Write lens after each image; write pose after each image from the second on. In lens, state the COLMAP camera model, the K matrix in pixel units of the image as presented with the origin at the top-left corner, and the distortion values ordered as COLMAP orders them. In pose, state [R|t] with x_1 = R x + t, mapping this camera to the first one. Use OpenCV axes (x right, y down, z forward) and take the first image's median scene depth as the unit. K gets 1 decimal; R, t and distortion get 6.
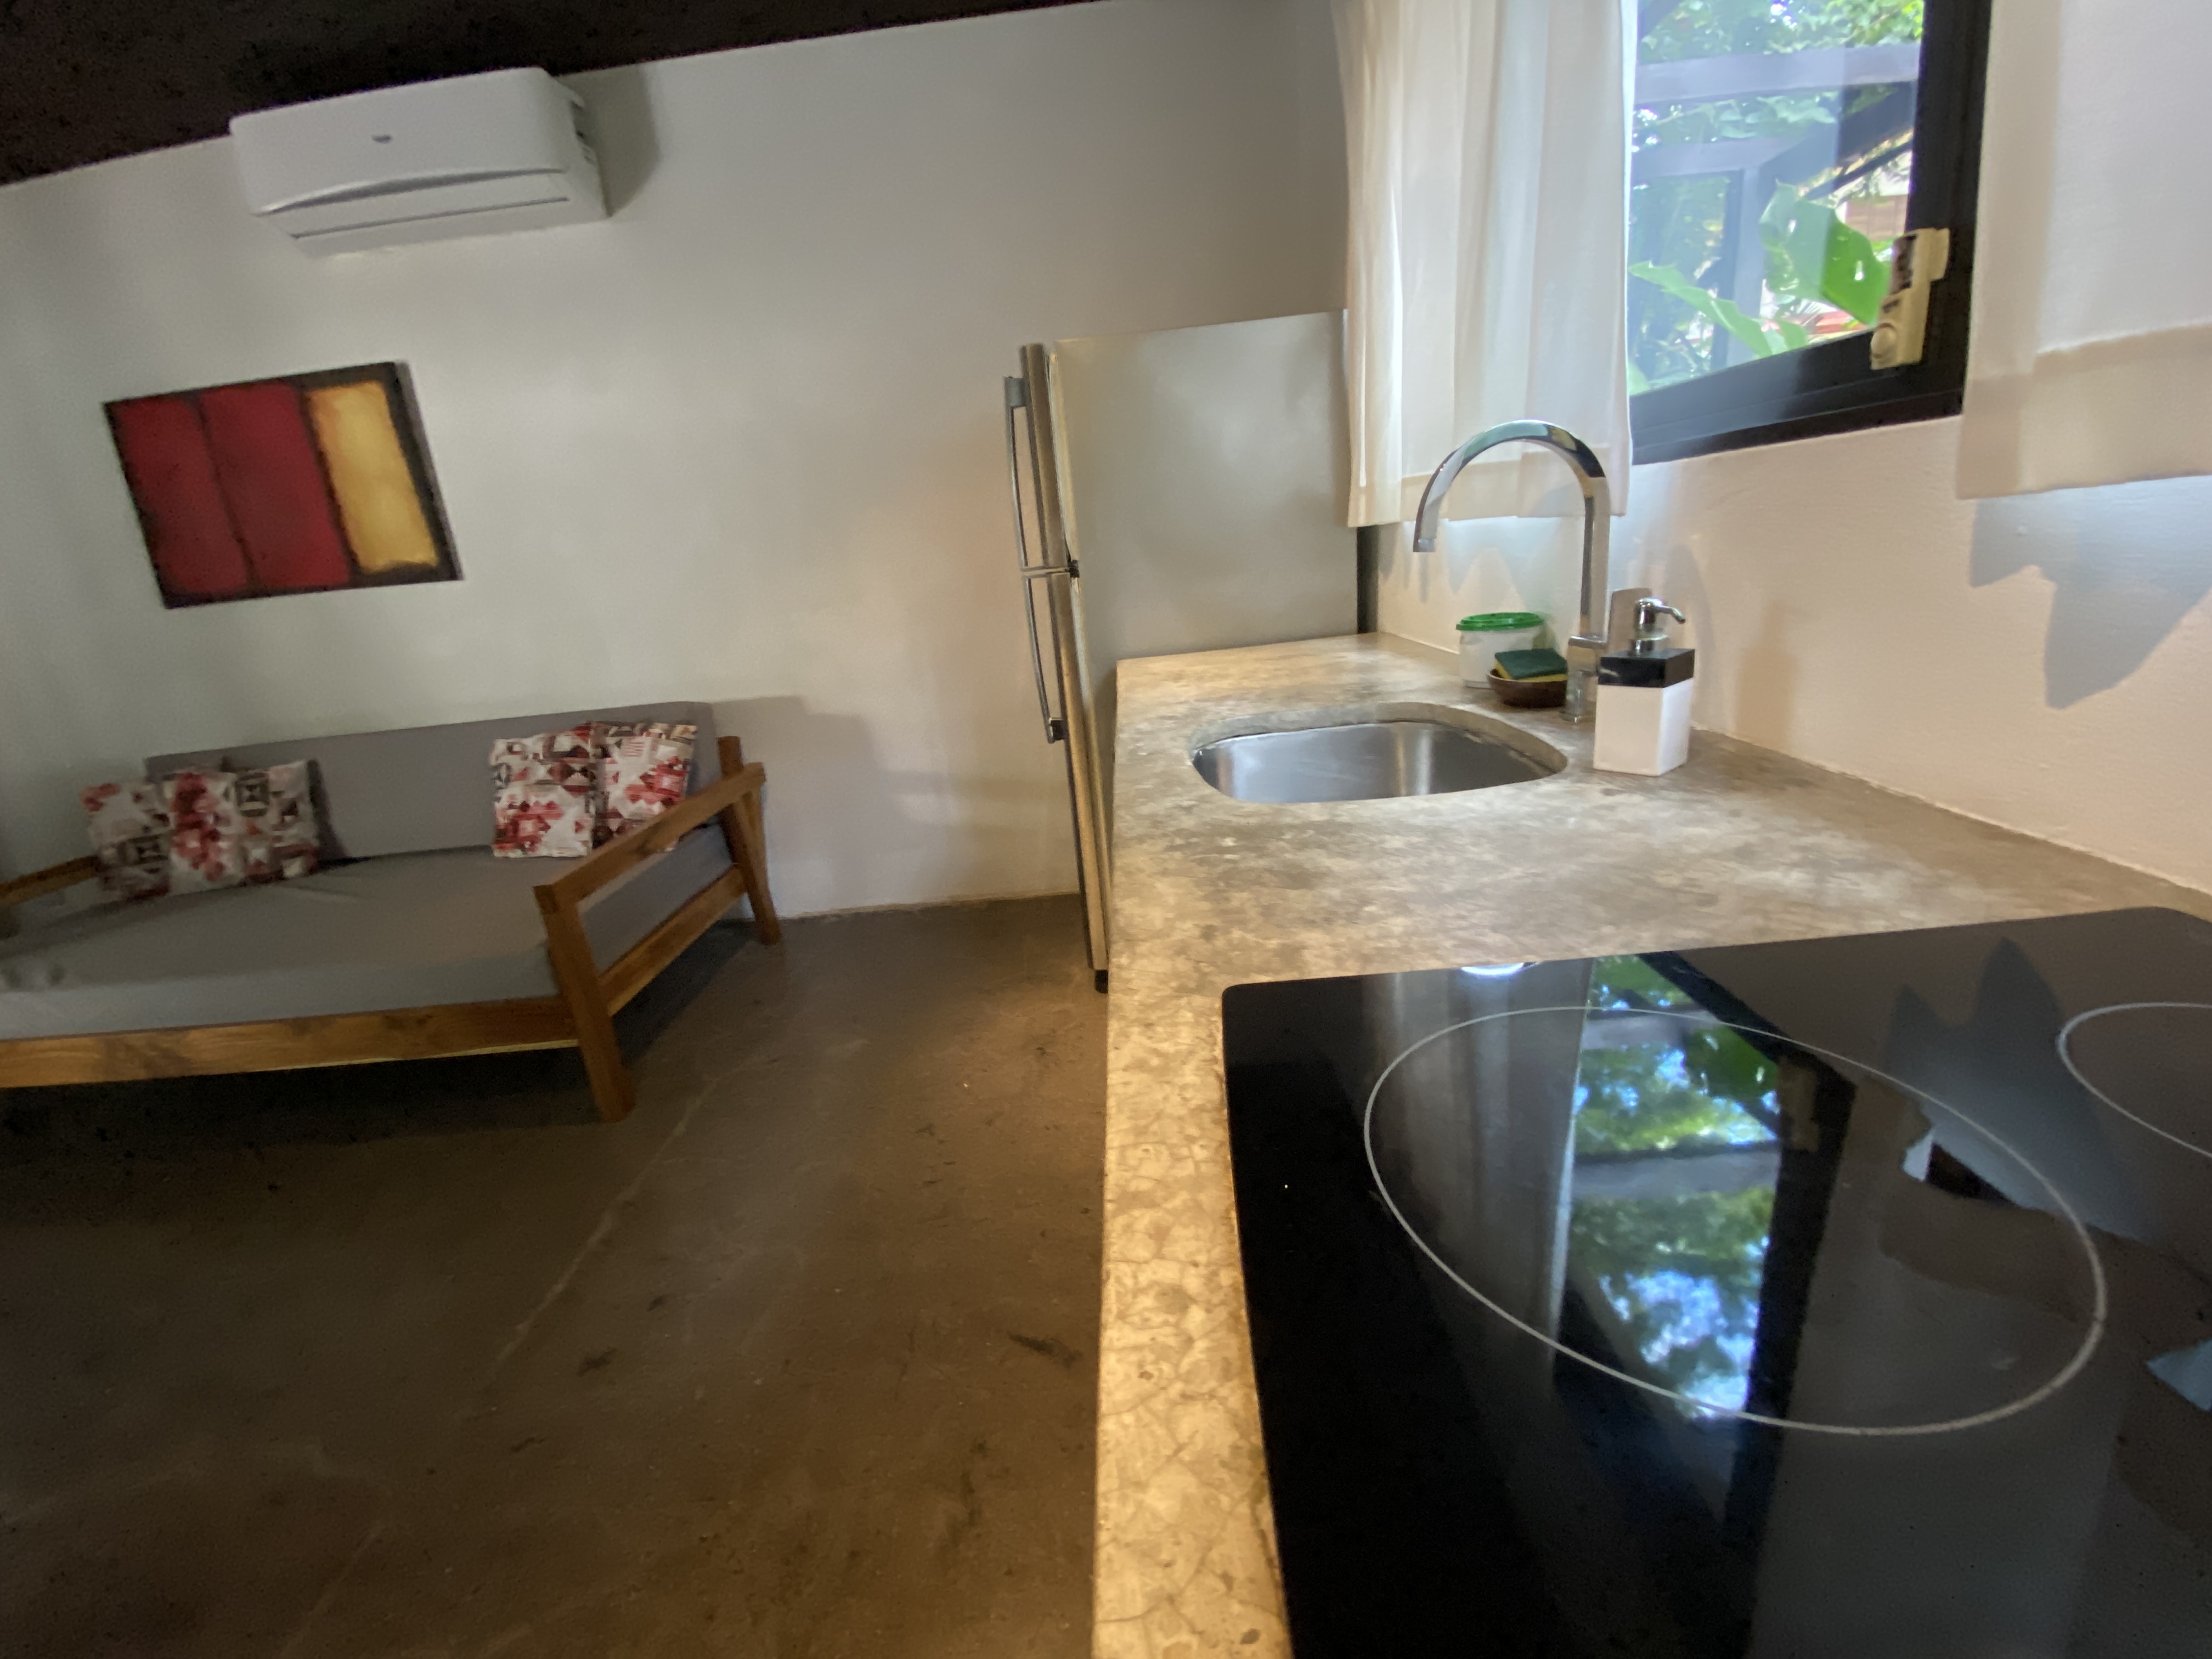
lens RADIAL K [[891.8, 0, 1099.3], [0, 891.8, 828.1], [0, 0, 1]] dist [0.022981, -0.021370]
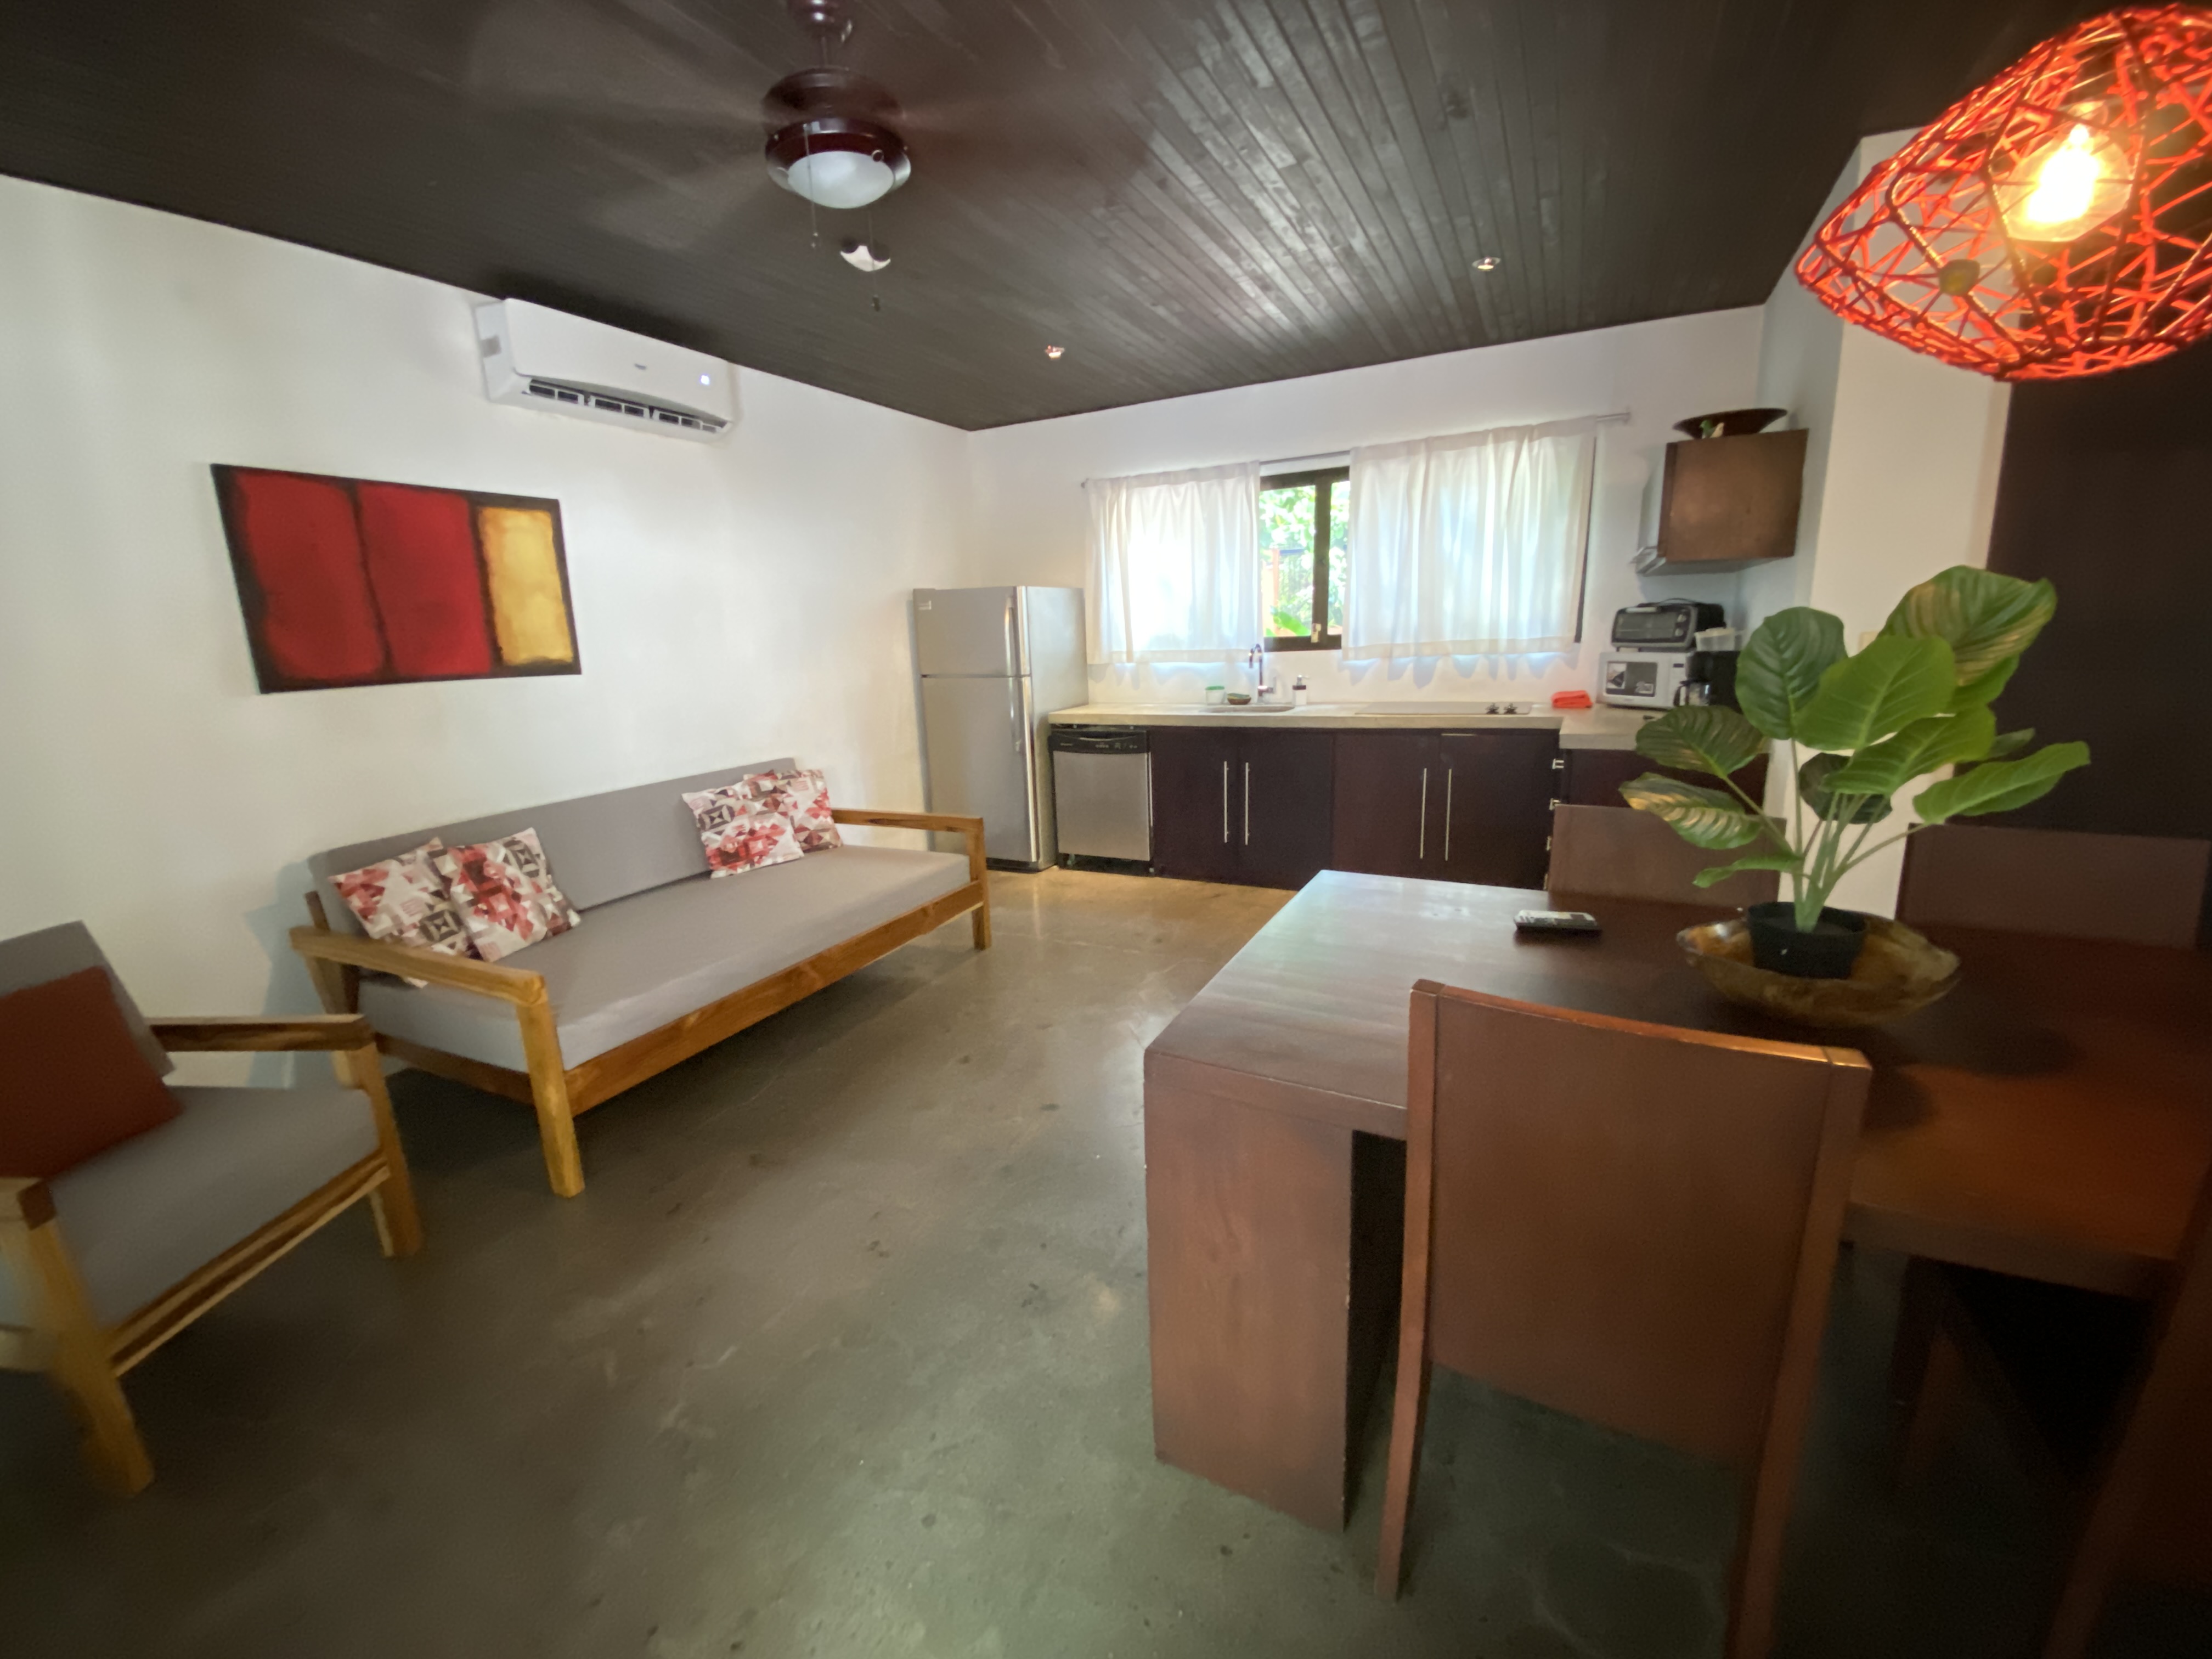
lens RADIAL K [[891.8, 0, 1099.3], [0, 891.8, 828.1], [0, 0, 1]] dist [0.022981, -0.021370]
pose [[0.444303, -0.120370, 0.887753, -1.608083], [0.263991, 0.964524, -0.001344, 0.112745], [-0.856098, 0.234956, 0.460318, -0.099176]]
